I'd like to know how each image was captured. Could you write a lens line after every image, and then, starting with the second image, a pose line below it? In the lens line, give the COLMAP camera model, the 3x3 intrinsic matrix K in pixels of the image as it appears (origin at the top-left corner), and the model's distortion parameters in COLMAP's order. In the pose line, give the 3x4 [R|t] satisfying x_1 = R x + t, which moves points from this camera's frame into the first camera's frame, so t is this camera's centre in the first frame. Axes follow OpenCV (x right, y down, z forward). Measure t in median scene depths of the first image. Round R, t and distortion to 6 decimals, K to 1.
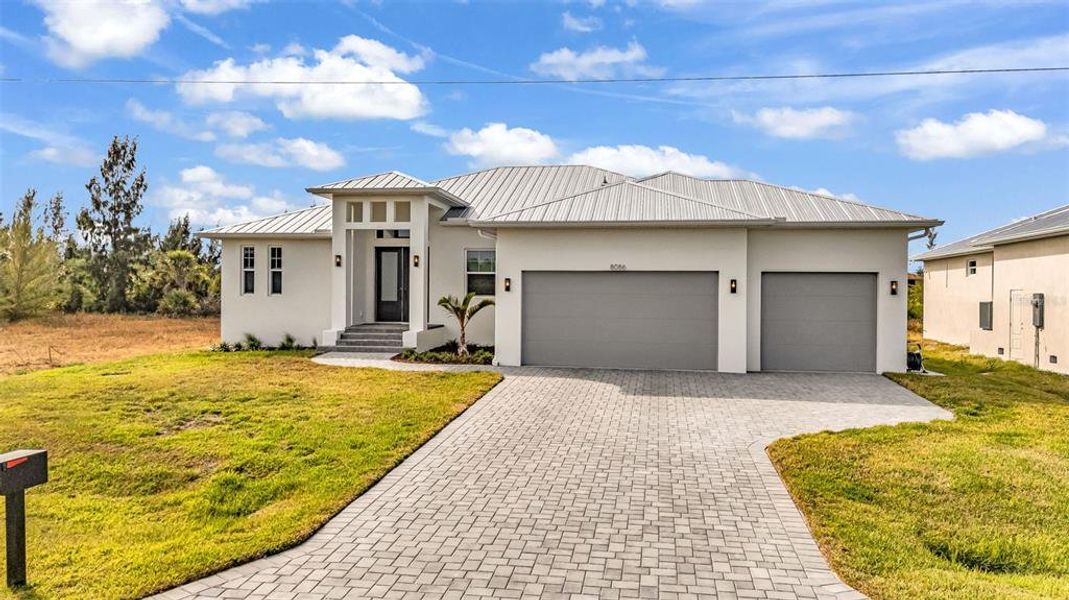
lens RADIAL K [[793.5, 0, 534.5], [0, 793.5, 300.0], [0, 0, 1]] dist [0.056559, -0.003226]
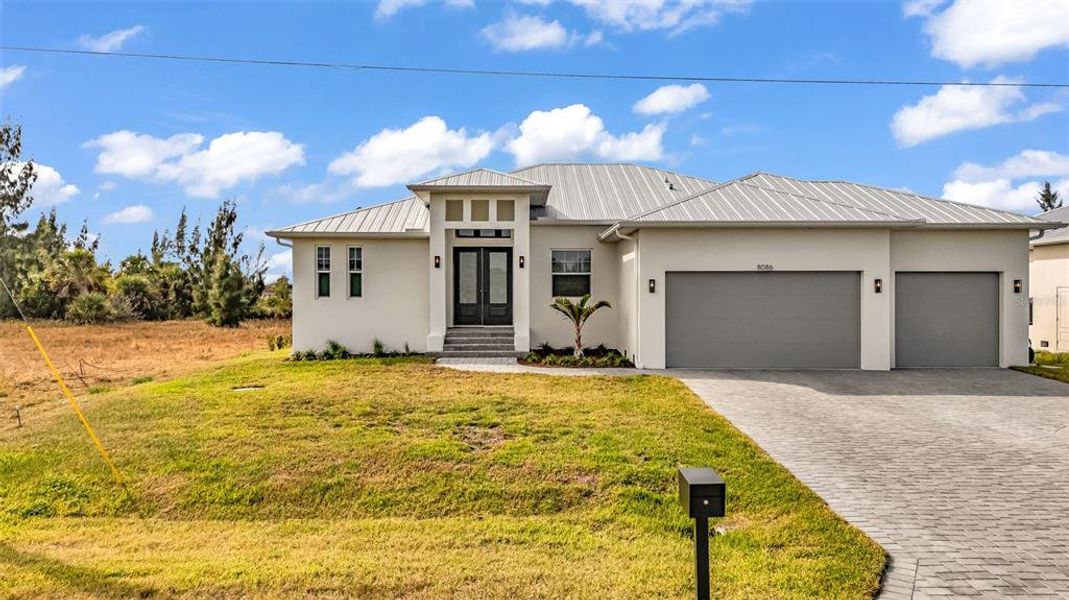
lens RADIAL K [[808.2, 0, 534.5], [0, 808.2, 300.0], [0, 0, 1]] dist [0.065053, -0.001138]
pose [[0.983970, -0.009811, 0.178062, -0.301073], [0.009731, 0.999952, 0.001322, -0.003782], [-0.178066, 0.000431, 0.984018, 0.031839]]
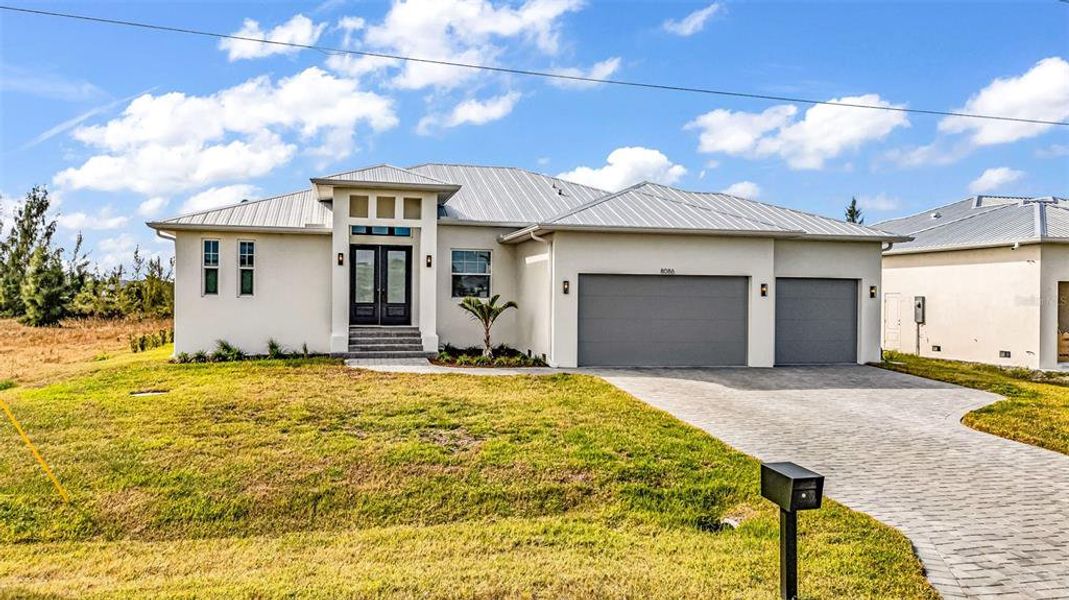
lens RADIAL K [[793.5, 0, 534.5], [0, 793.5, 300.0], [0, 0, 1]] dist [0.056559, -0.003226]
pose [[0.921965, 0.000049, 0.387274, -0.390993], [-0.000320, 1.000000, 0.000634, -0.002927], [-0.387274, -0.000709, 0.921965, 0.070343]]
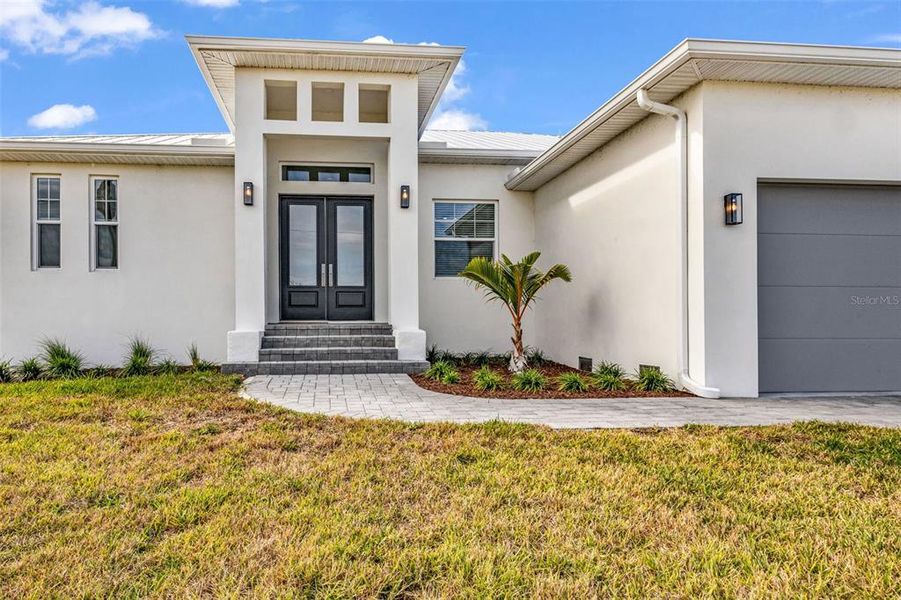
lens RADIAL K [[533.5, 0, 370.0], [0, 533.5, 326.2], [0, 0, 1]] dist [-0.002934, -0.000506]
pose [[0.970087, -0.012557, 0.242433, -0.252023], [0.013011, 0.999915, -0.000270, 0.035245], [-0.242409, 0.003416, 0.970168, 0.645009]]
